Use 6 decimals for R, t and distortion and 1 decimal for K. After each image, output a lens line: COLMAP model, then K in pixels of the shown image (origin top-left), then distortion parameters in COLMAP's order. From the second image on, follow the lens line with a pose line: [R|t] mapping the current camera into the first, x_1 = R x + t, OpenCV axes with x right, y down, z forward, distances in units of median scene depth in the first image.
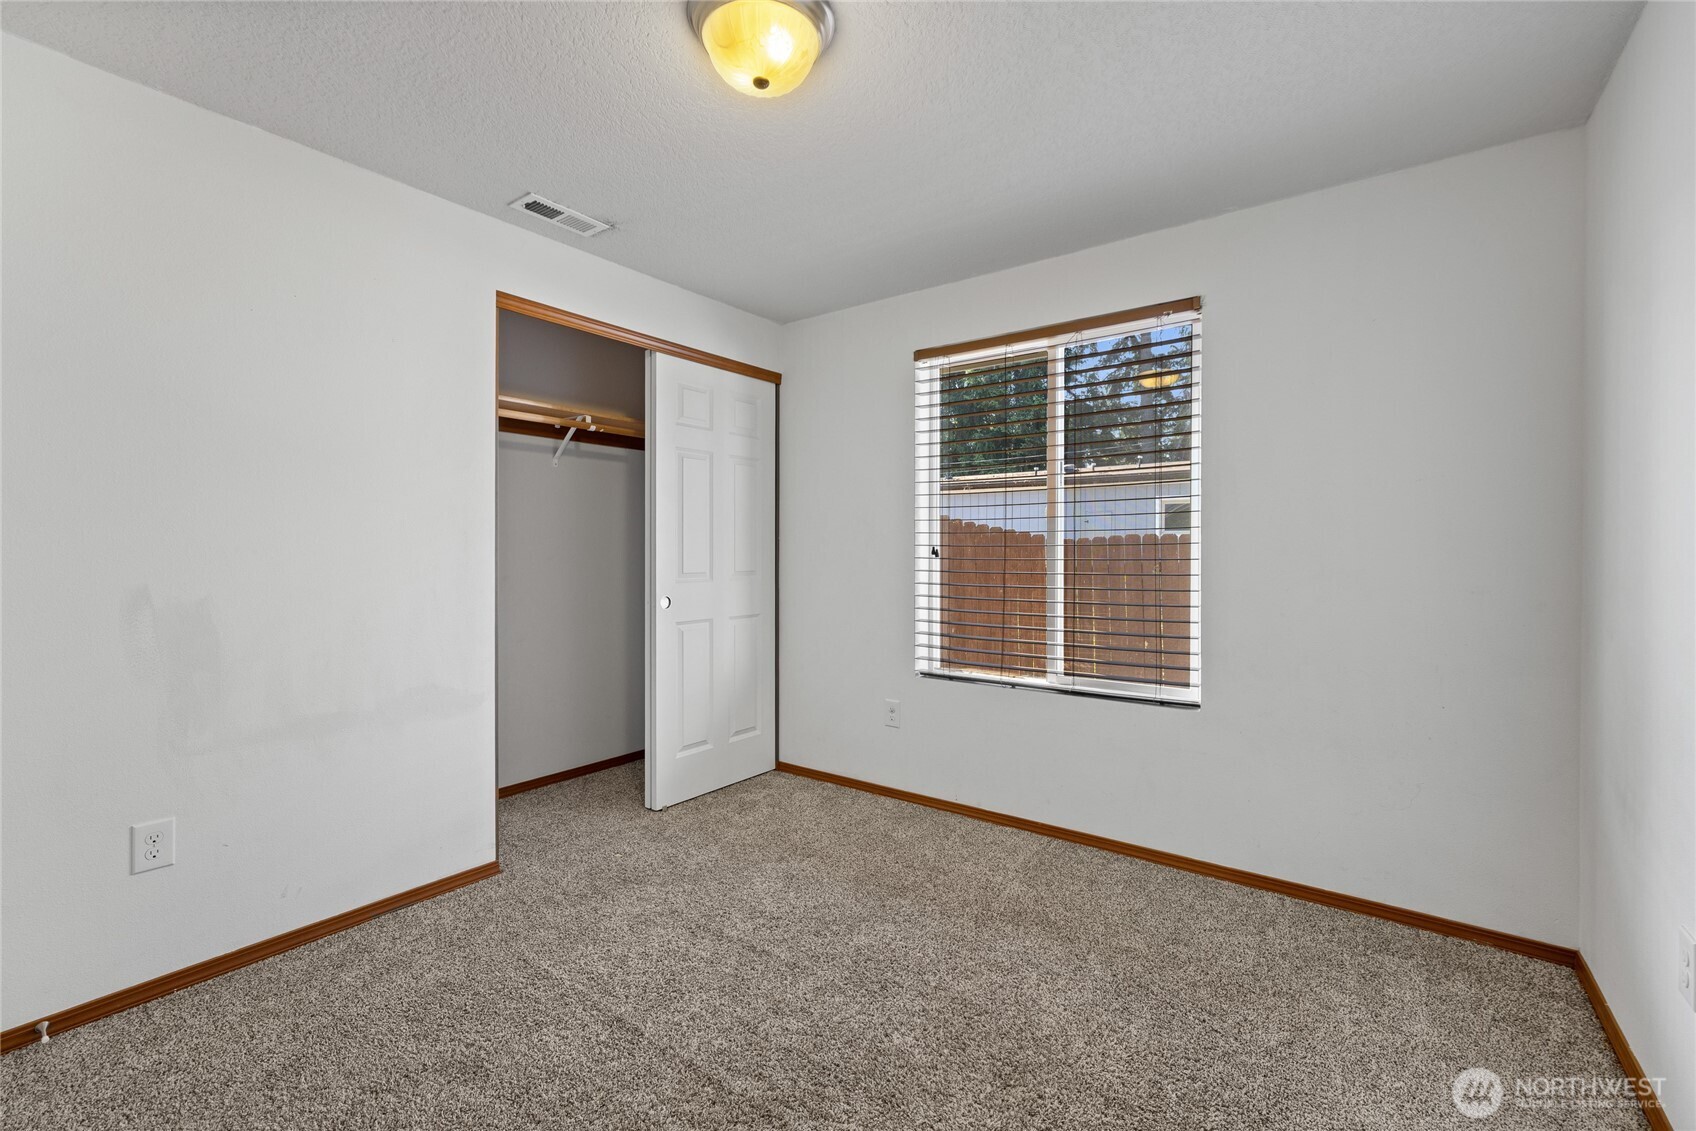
lens RADIAL K [[711.5, 0, 842.2], [0, 711.5, 555.7], [0, 0, 1]] dist [0.002038, 0.000365]
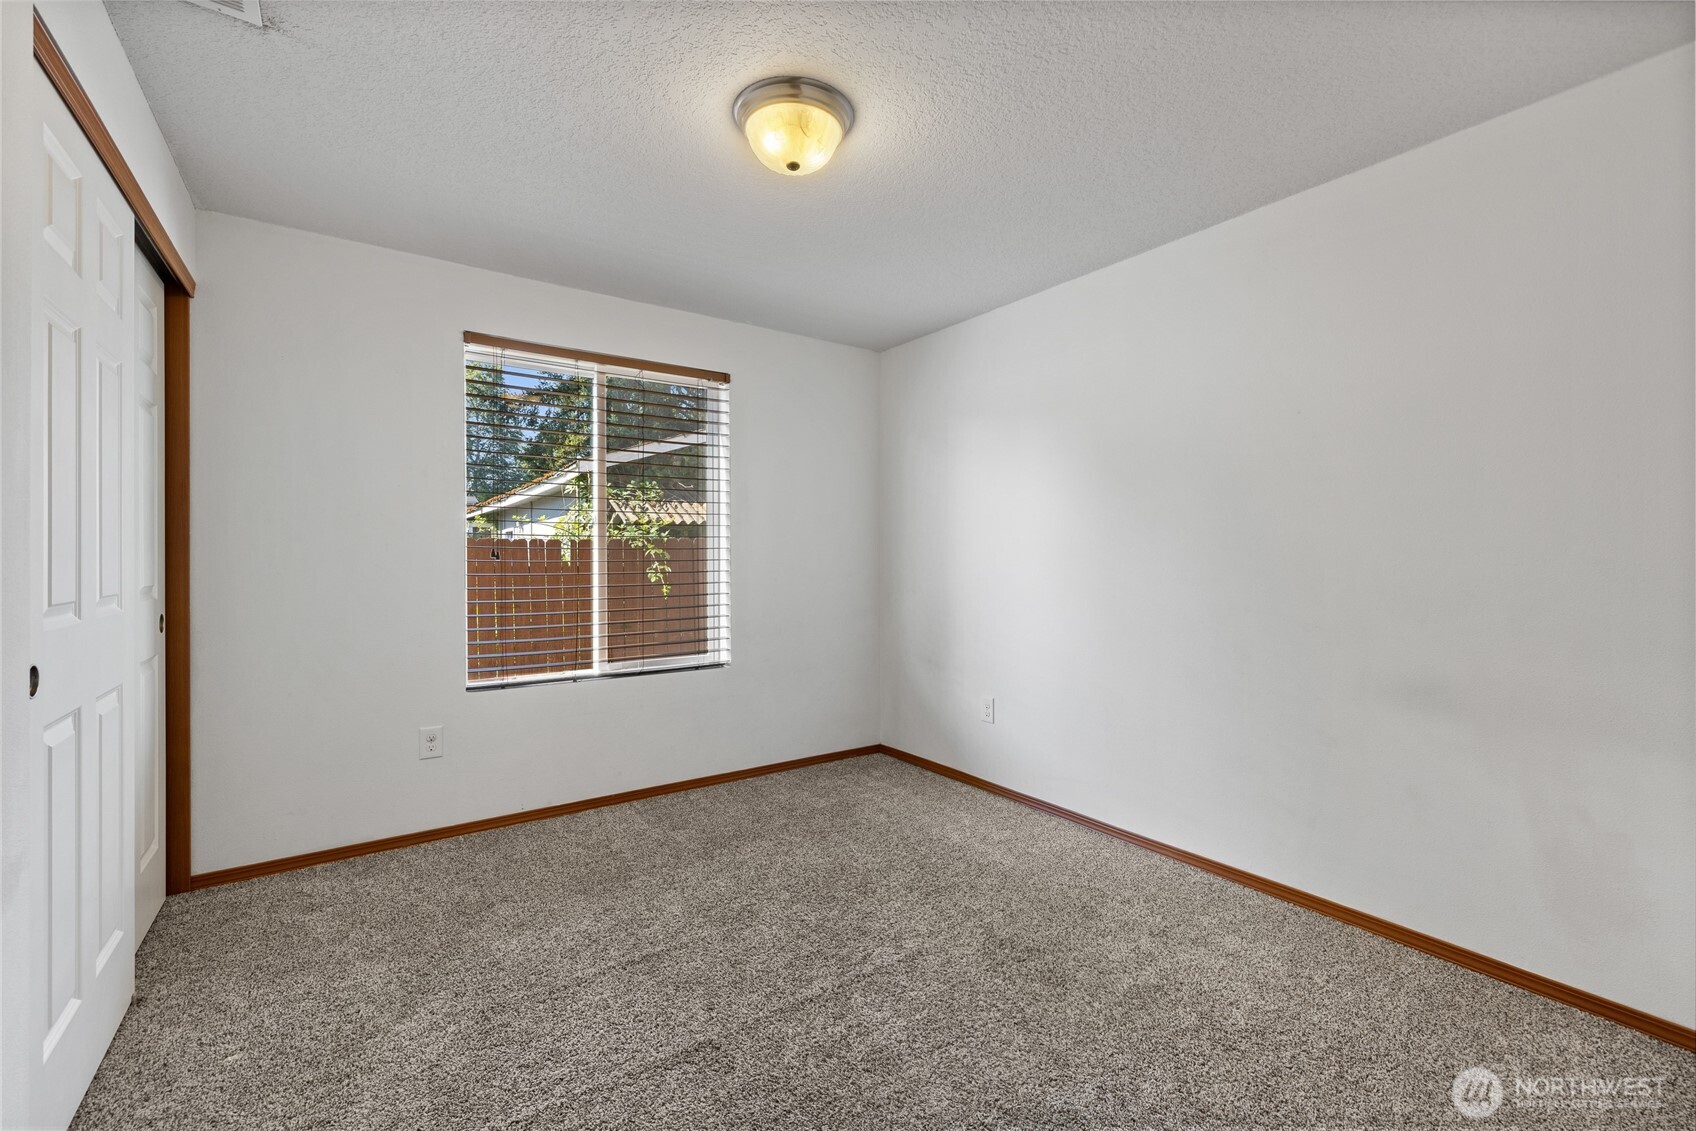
lens RADIAL K [[711.5, 0, 842.2], [0, 711.5, 555.7], [0, 0, 1]] dist [0.002038, 0.000365]
pose [[0.318458, -0.001237, 0.947936, -0.682420], [0.006833, 0.999976, -0.000991, 0.000264], [-0.947912, 0.006793, 0.318459, 0.297930]]
